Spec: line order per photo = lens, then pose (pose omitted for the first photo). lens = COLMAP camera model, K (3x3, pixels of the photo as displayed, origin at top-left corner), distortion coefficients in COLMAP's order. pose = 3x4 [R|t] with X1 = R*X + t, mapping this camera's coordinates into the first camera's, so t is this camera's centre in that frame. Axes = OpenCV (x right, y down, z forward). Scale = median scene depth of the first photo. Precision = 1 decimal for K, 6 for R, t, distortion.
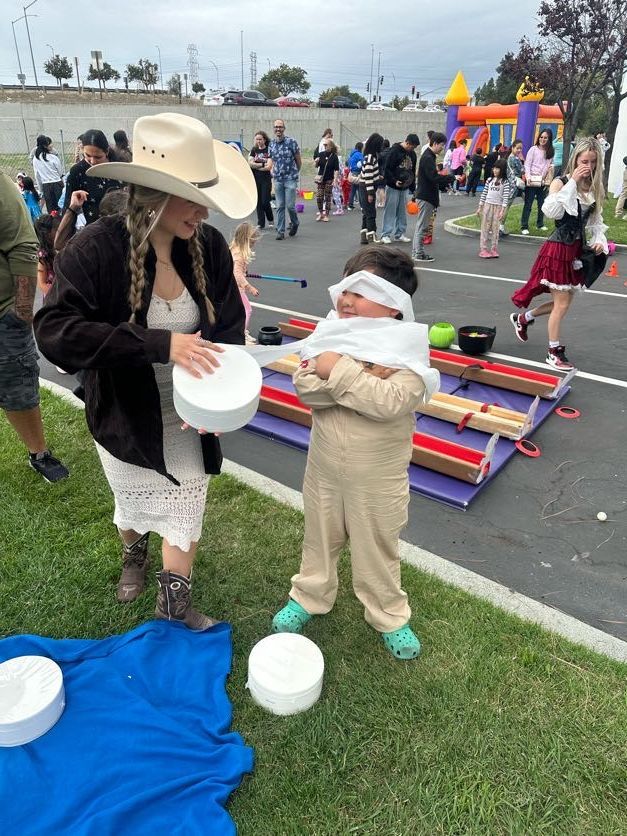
lens RADIAL K [[569.5, 0, 313.5], [0, 569.5, 418.0], [0, 0, 1]] dist [-0.000138, -0.019916]
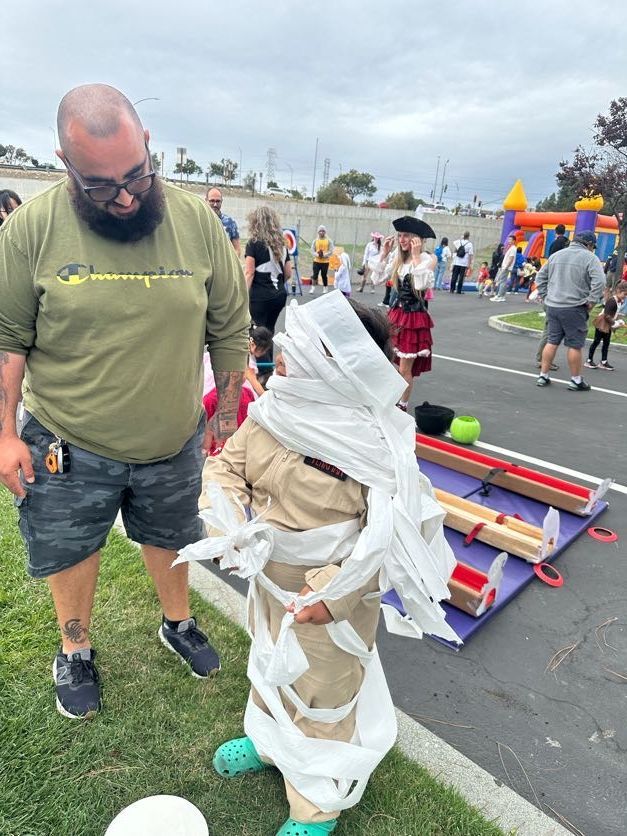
lens RADIAL K [[569.5, 0, 313.5], [0, 569.5, 418.0], [0, 0, 1]] dist [-0.000138, -0.019916]
pose [[0.992742, 0.086510, -0.083538, 0.074554], [-0.097788, 0.985022, -0.142018, -0.015889], [0.070001, 0.149156, 0.986333, 0.113125]]
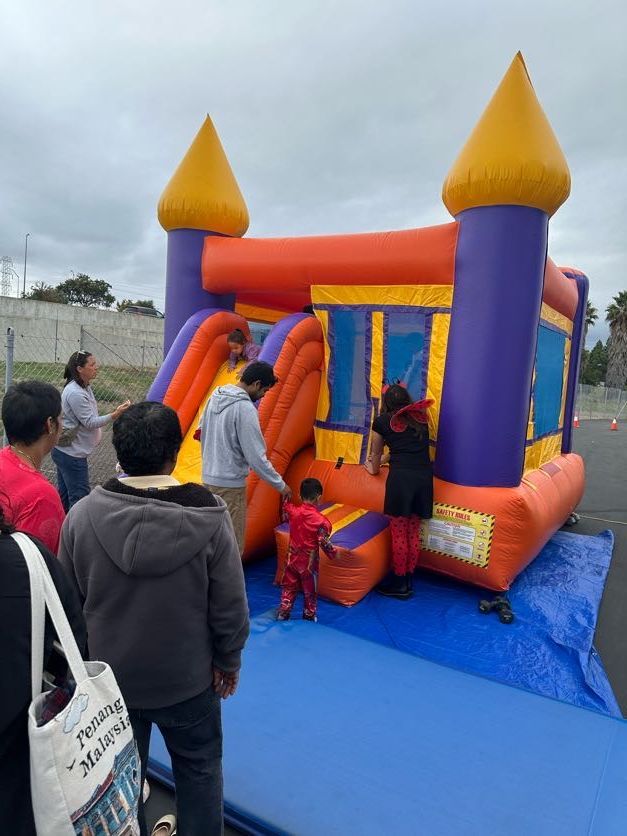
lens RADIAL K [[569.5, 0, 313.5], [0, 569.5, 418.0], [0, 0, 1]] dist [-0.000138, -0.019916]
pose [[0.959032, 0.039943, 0.280467, 1.547397], [0.060582, 0.938194, -0.340768, -2.530495], [-0.276743, 0.343799, 0.897338, 5.174207]]
